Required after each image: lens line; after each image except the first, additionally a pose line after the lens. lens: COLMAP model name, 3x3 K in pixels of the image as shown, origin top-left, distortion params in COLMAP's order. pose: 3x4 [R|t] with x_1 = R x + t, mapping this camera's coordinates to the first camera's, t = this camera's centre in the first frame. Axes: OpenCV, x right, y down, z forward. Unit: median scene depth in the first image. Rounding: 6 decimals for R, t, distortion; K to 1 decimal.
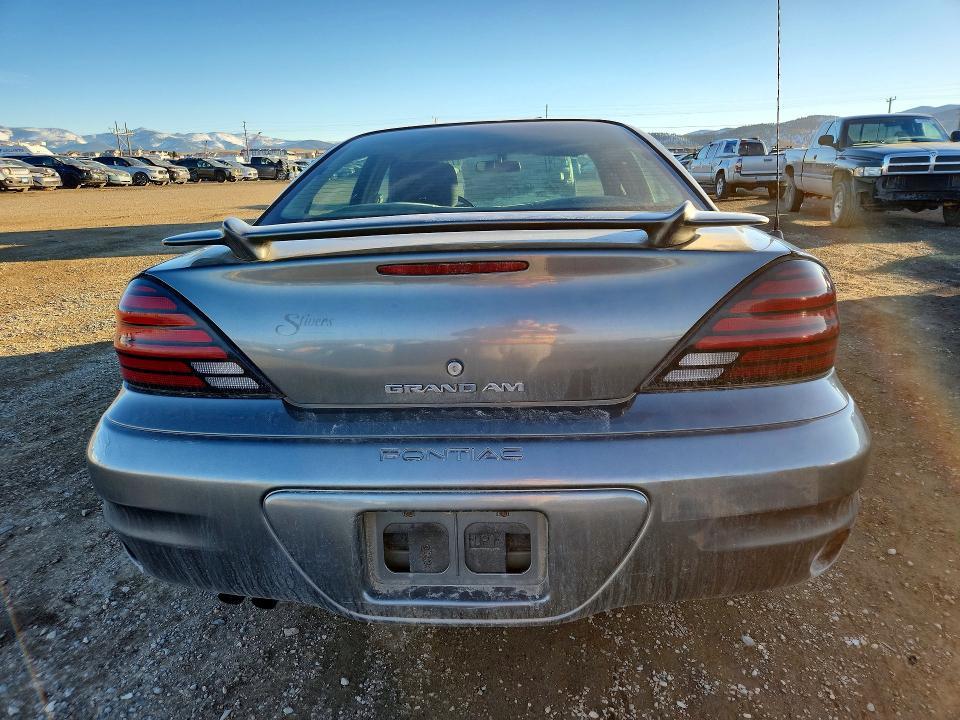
lens RADIAL K [[643.7, 0, 484.3], [0, 643.7, 358.5], [0, 0, 1]] dist [0.010088, -0.004105]
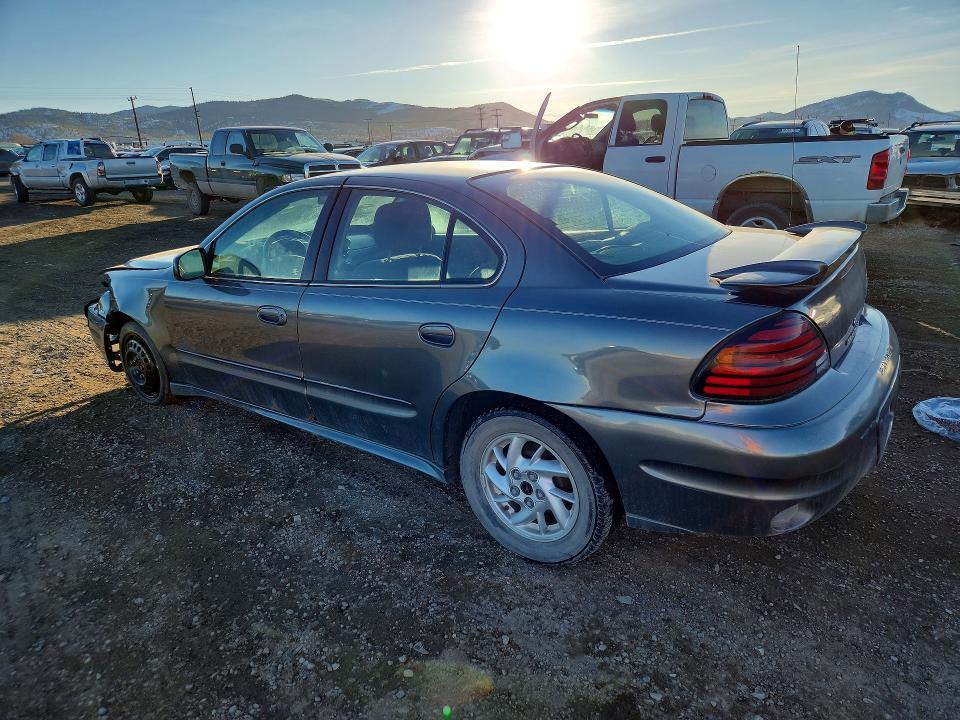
lens RADIAL K [[643.7, 0, 481.8], [0, 643.7, 360.8], [0, 0, 1]] dist [0.010088, -0.004105]
pose [[0.518232, -0.252760, 0.817036, -0.143585], [0.245229, 0.959131, 0.141174, -0.027475], [-0.819328, 0.127200, 0.559036, 0.056183]]
